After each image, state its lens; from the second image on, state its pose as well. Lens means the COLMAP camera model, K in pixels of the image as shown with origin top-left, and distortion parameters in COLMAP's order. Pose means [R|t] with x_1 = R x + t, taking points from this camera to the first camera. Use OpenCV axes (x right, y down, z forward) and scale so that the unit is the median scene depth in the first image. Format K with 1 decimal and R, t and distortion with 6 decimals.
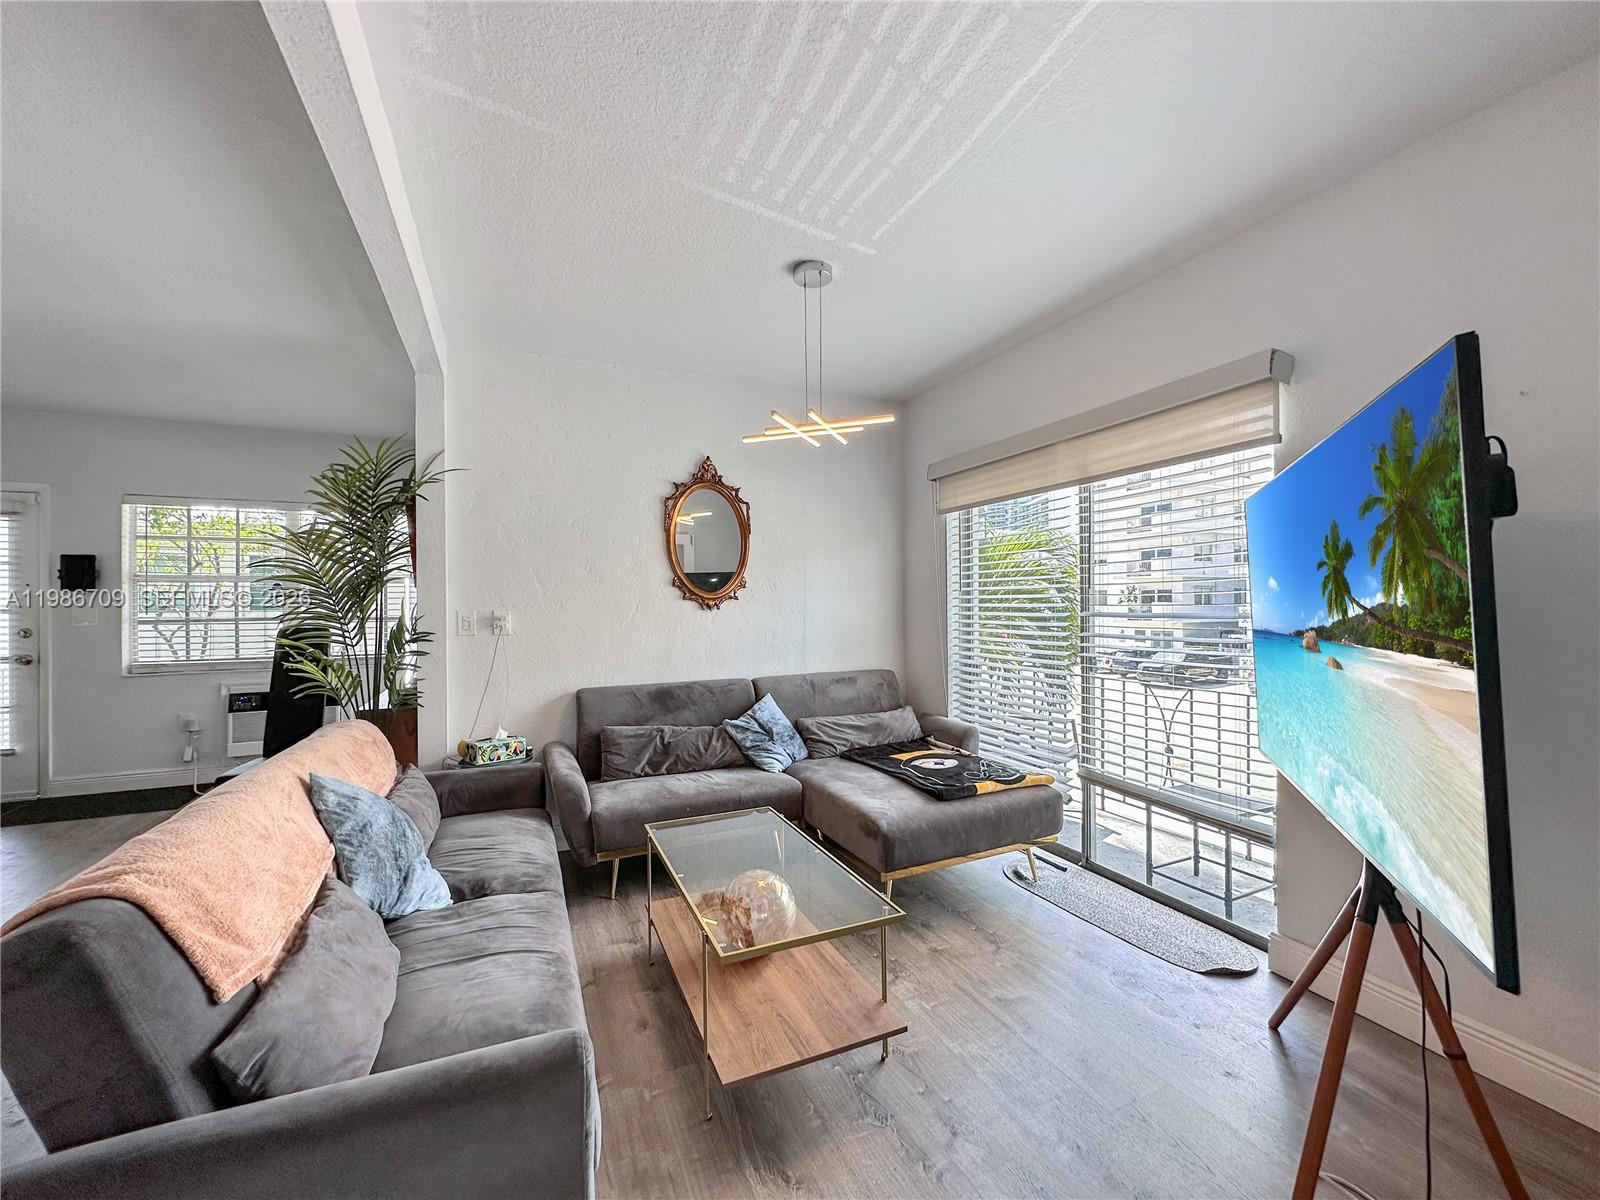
lens RADIAL K [[649.2, 0, 791.1], [0, 649.2, 608.0], [0, 0, 1]] dist [-0.006667, 0.001498]
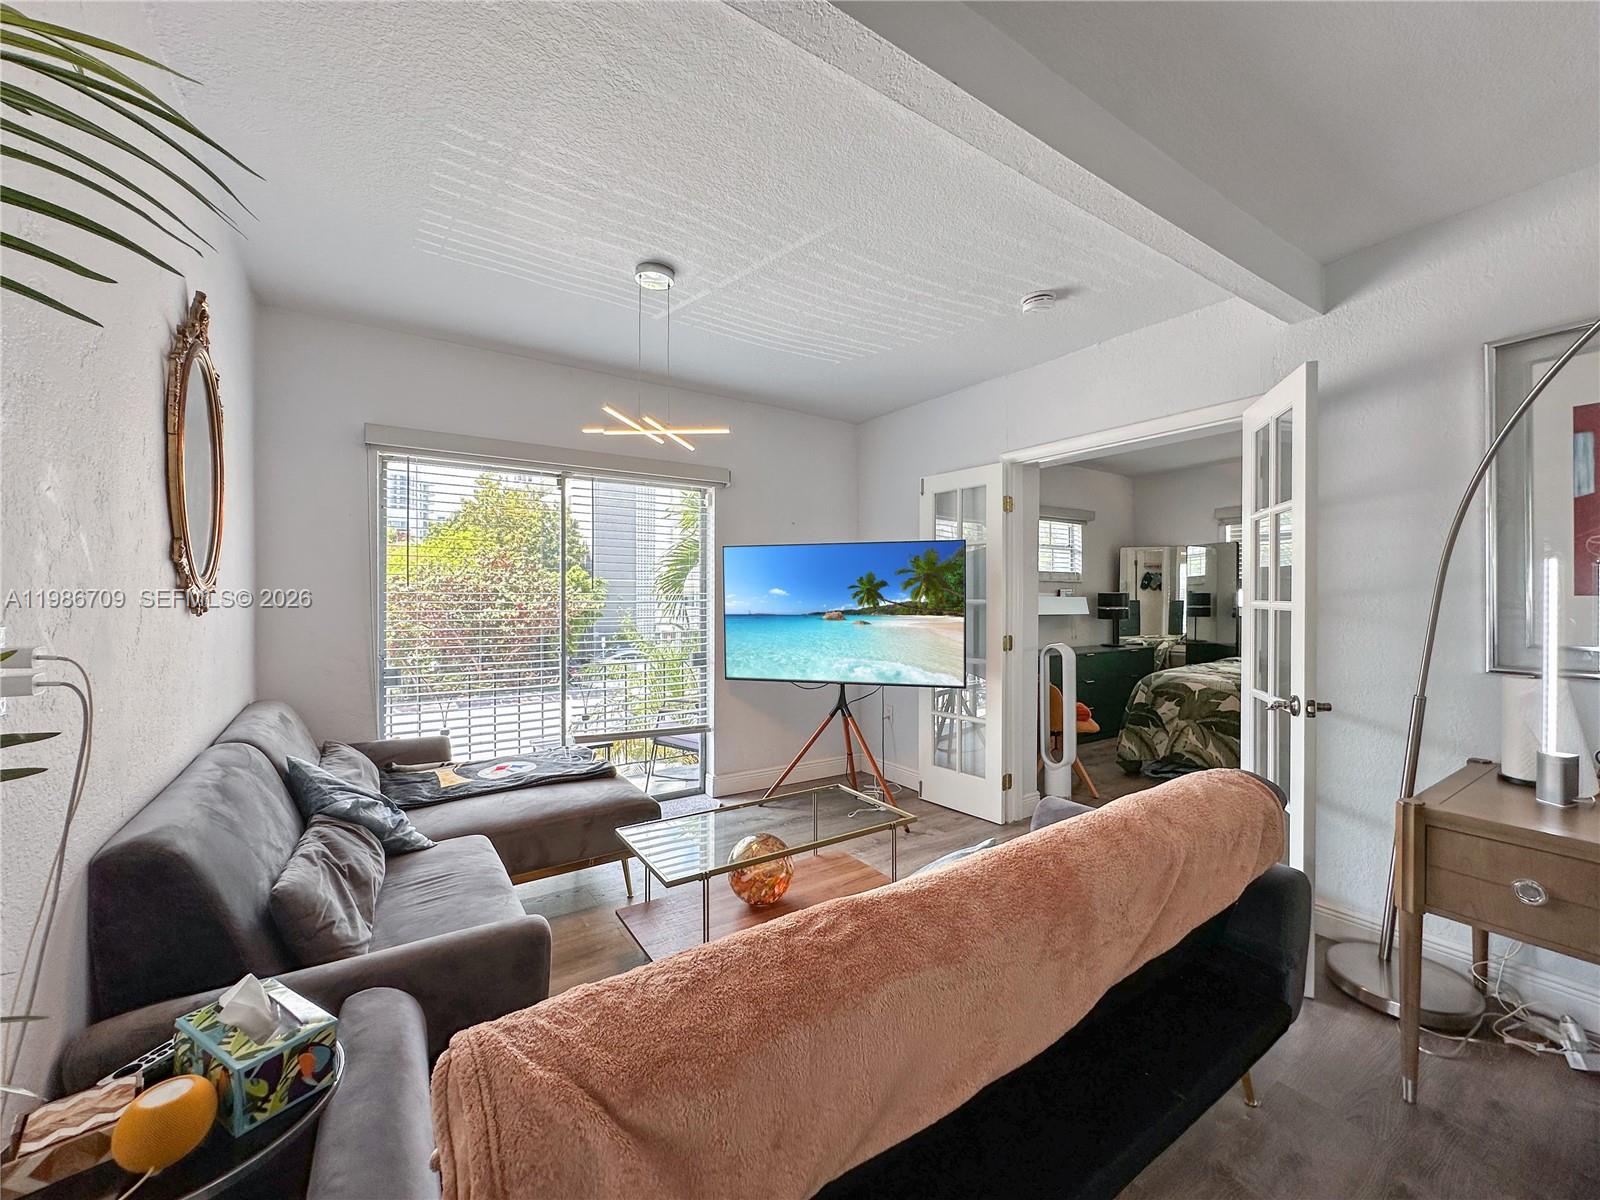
lens RADIAL K [[649.2, 0, 800.3], [0, 649.2, 602.3], [0, 0, 1]] dist [-0.006667, 0.001498]
pose [[-0.176463, -0.002999, 0.984303, -0.682084], [0.004765, 0.999981, 0.003901, -0.005178], [-0.984296, 0.005379, -0.176445, 0.651645]]
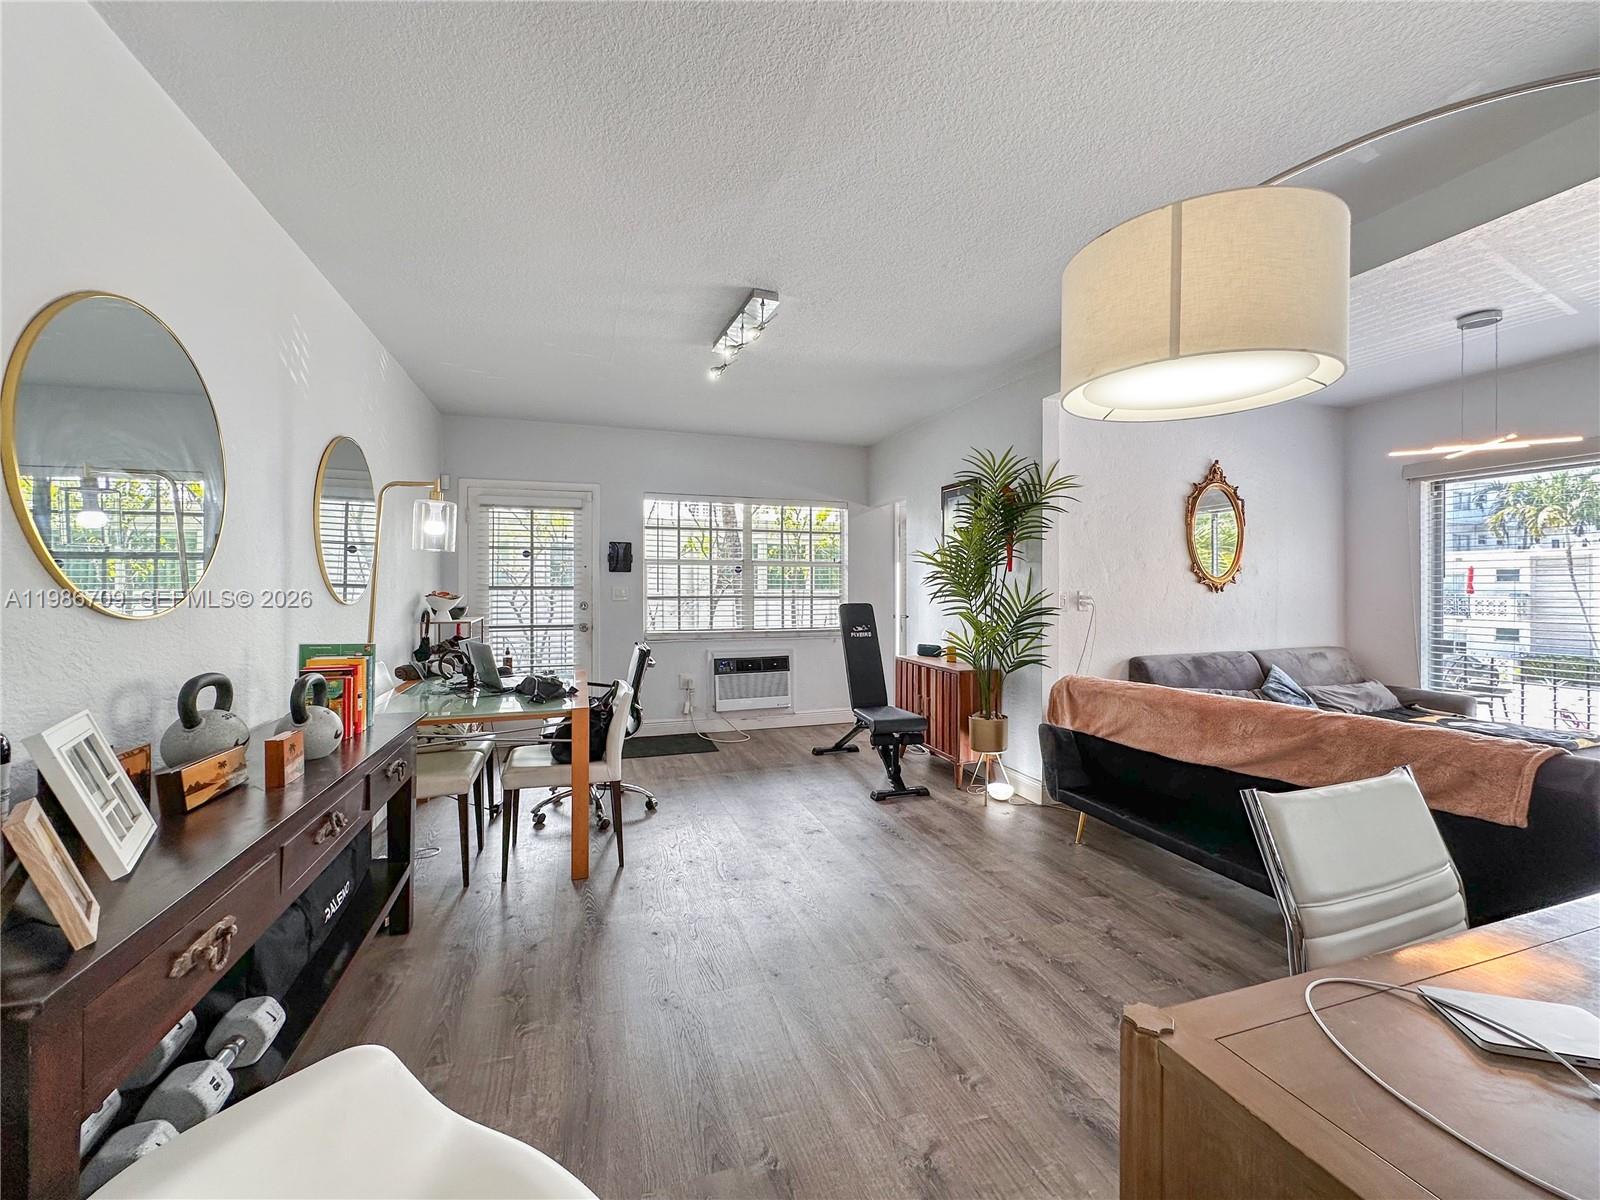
lens RADIAL K [[649.2, 0, 801.9], [0, 649.2, 588.2], [0, 0, 1]] dist [-0.006667, 0.001498]
pose [[0.995916, 0.008387, -0.089897, -0.768989], [-0.008993, 0.999939, -0.006341, 0.010593], [0.089838, 0.007124, 0.995931, -0.228984]]
